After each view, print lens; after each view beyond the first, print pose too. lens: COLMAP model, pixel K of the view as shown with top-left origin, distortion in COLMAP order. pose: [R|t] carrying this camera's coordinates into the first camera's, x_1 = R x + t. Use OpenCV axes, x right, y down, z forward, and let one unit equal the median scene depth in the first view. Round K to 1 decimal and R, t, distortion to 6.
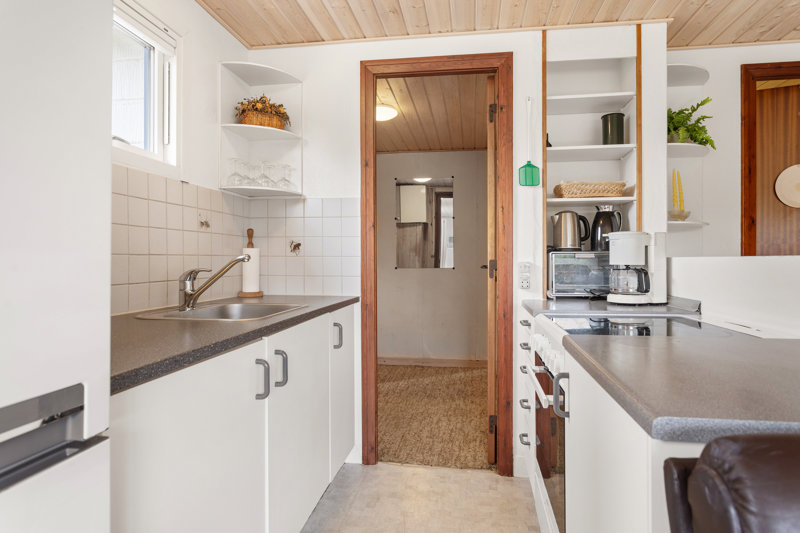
lens RADIAL K [[464.8, 0, 403.9], [0, 464.8, 261.6], [0, 0, 1]] dist [-0.020592, 0.001127]
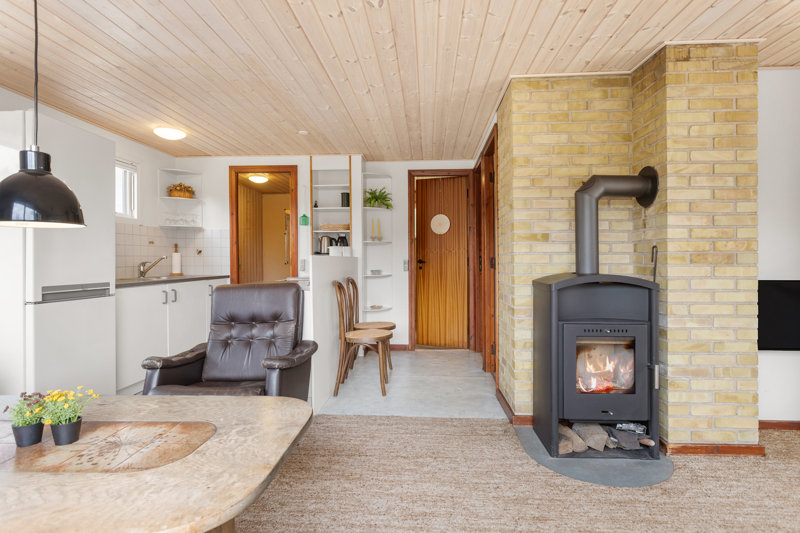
lens RADIAL K [[400.8, 0, 401.5], [0, 400.8, 263.6], [0, 0, 1]] dist [-0.002177, -0.000339]
pose [[0.995649, -0.002716, 0.093144, 0.557116], [0.001941, 0.999963, 0.008407, 0.007465], [-0.093163, -0.008190, 0.995617, -0.982677]]
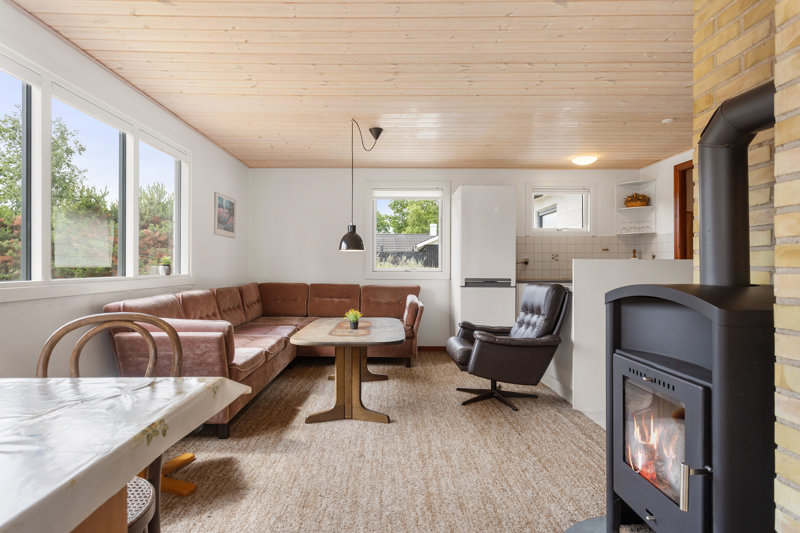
lens RADIAL K [[415.5, 0, 392.2], [0, 415.5, 266.1], [0, 0, 1]] dist [-0.003622, -0.000489]
pose [[0.161280, -0.001777, -0.986907, 1.596537], [-0.002113, 0.999995, -0.002146, 0.019663], [0.986906, 0.002431, 0.161275, -0.562463]]
